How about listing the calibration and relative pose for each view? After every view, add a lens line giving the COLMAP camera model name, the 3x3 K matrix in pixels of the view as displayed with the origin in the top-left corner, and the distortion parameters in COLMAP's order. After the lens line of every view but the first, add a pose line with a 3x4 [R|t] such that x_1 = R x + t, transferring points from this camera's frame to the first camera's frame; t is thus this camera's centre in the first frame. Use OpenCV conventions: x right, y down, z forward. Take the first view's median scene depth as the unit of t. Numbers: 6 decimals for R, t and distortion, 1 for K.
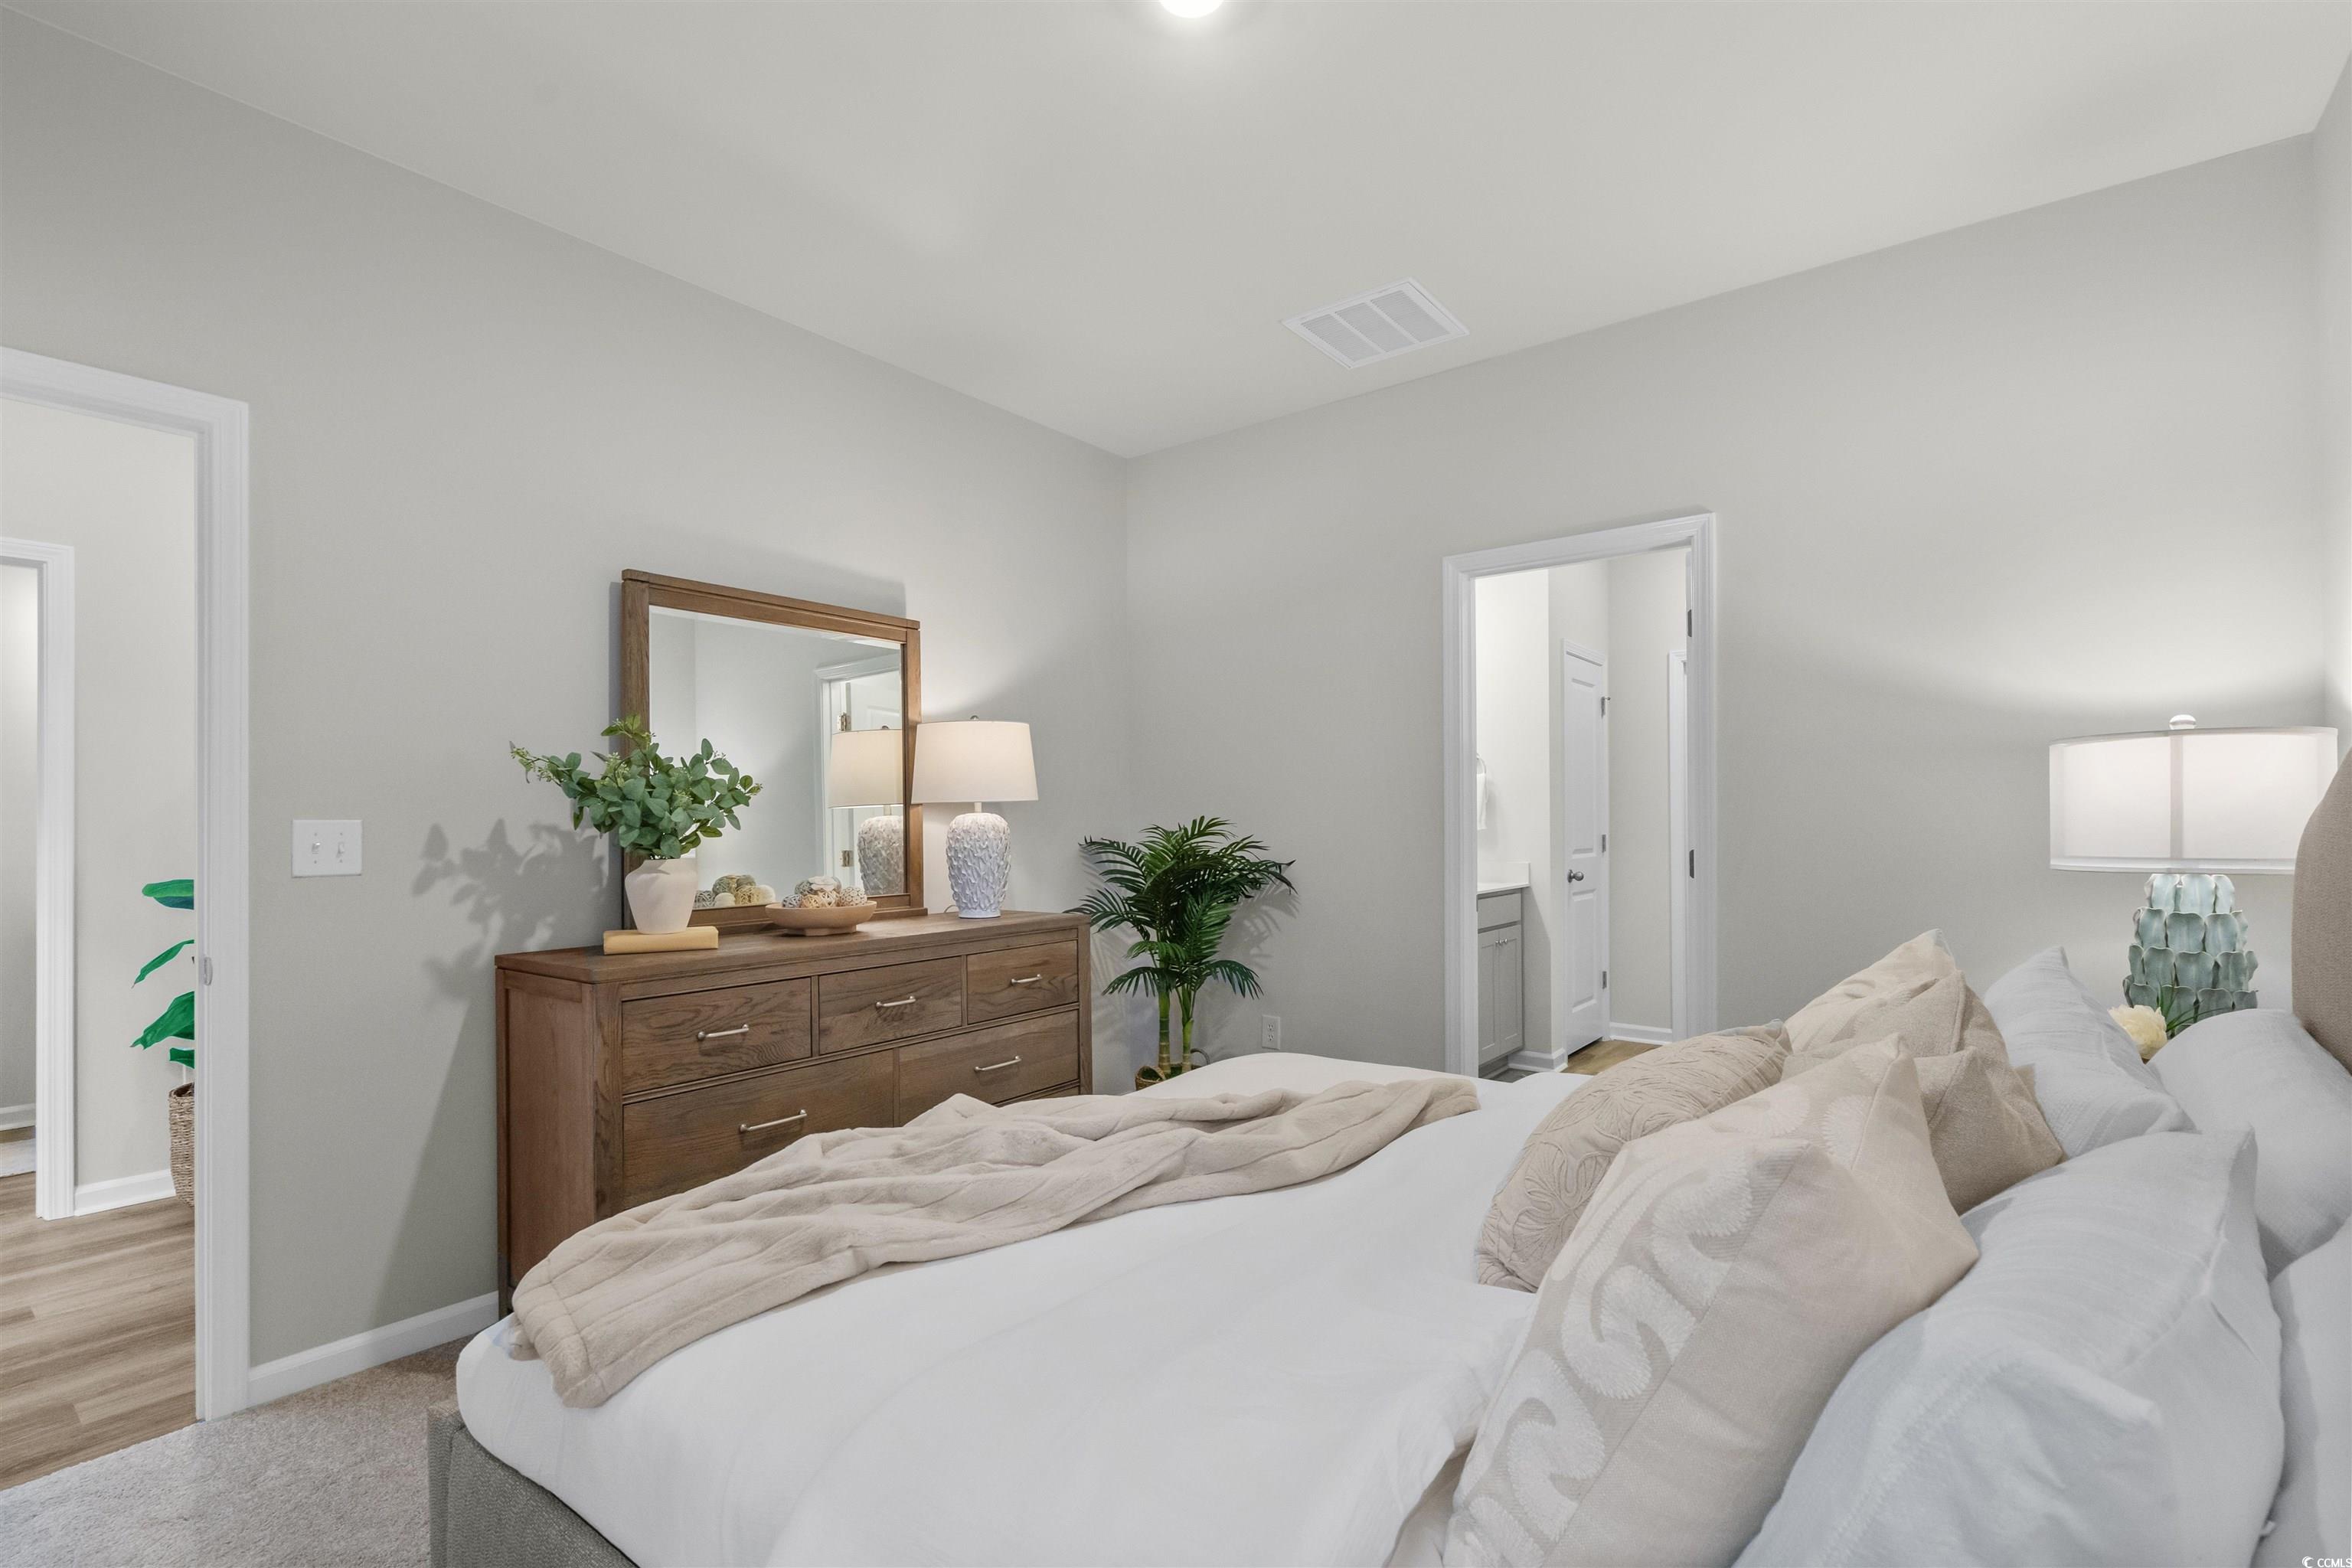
lens RADIAL K [[1058.7, 0, 1171.5], [0, 1058.7, 811.6], [0, 0, 1]] dist [0.002071, 0.000271]
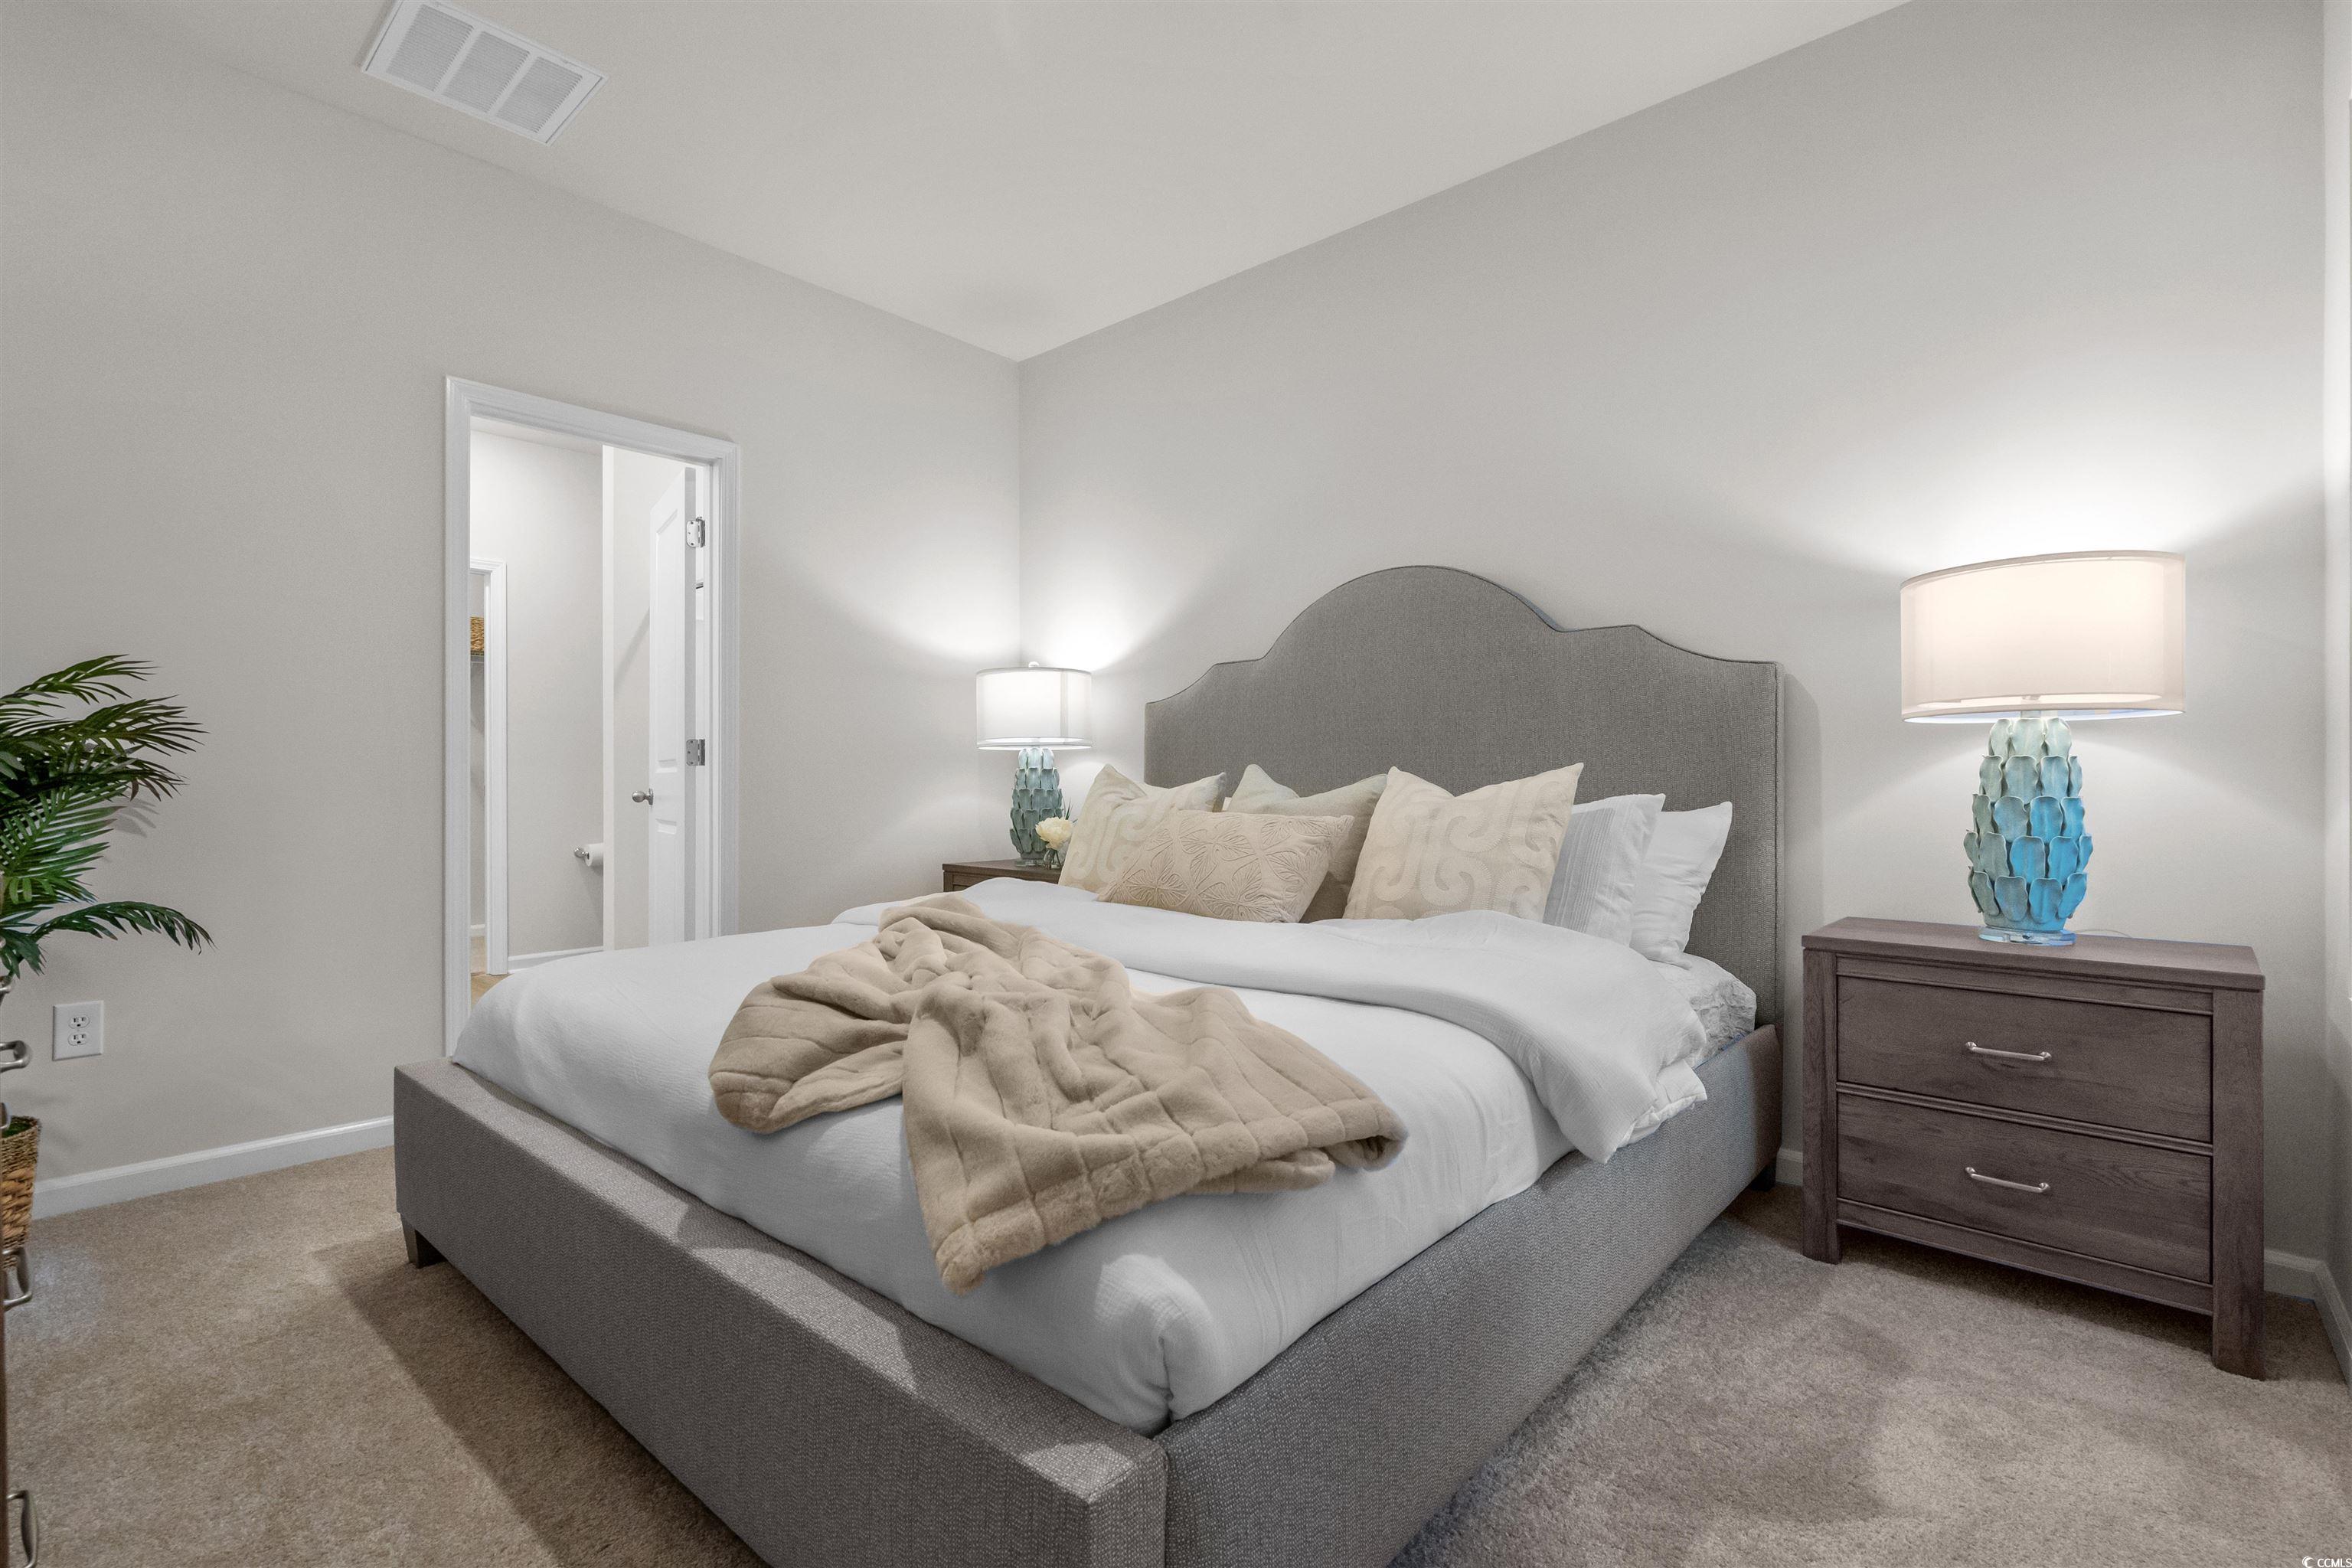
lens RADIAL K [[1074.5, 0, 1185.2], [0, 1074.5, 774.5], [0, 0, 1]] dist [0.002119, 0.000099]
pose [[0.083660, 0.007648, 0.996465, -0.671074], [-0.011182, 0.999915, -0.006735, 0.088229], [-0.996432, -0.010579, 0.083739, 0.467540]]
